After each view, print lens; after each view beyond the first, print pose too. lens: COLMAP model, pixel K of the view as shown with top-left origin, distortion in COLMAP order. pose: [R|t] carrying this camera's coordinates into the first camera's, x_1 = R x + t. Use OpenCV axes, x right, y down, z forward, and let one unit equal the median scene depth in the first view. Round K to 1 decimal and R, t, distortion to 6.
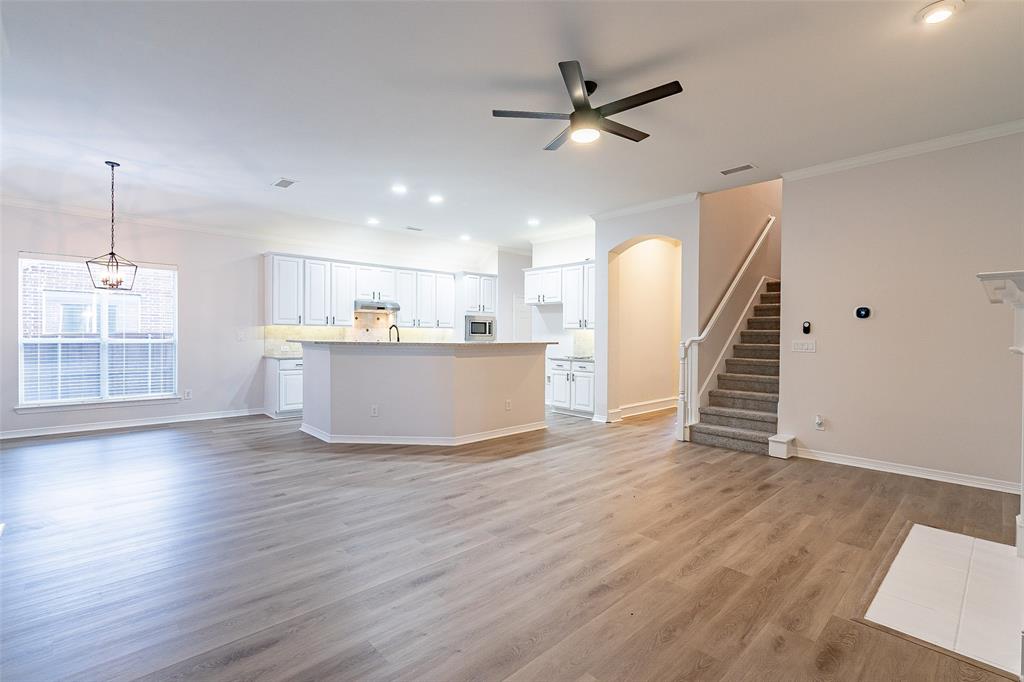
lens RADIAL K [[466.0, 0, 509.6], [0, 466.0, 338.8], [0, 0, 1]] dist [-0.004248, 0.000403]
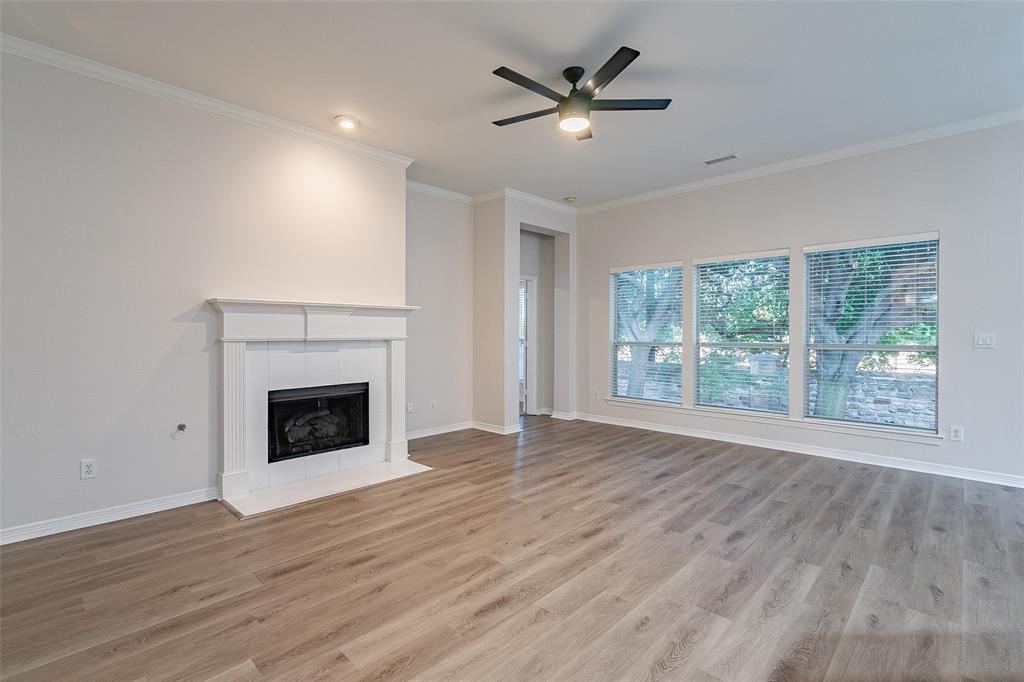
lens RADIAL K [[469.1, 0, 512.9], [0, 469.1, 333.9], [0, 0, 1]] dist [-0.001271, -0.000170]
pose [[-0.998765, -0.008592, -0.048938, 0.254733], [-0.009169, 0.999891, 0.011582, -0.010735], [0.048833, 0.012017, -0.998735, 1.505356]]
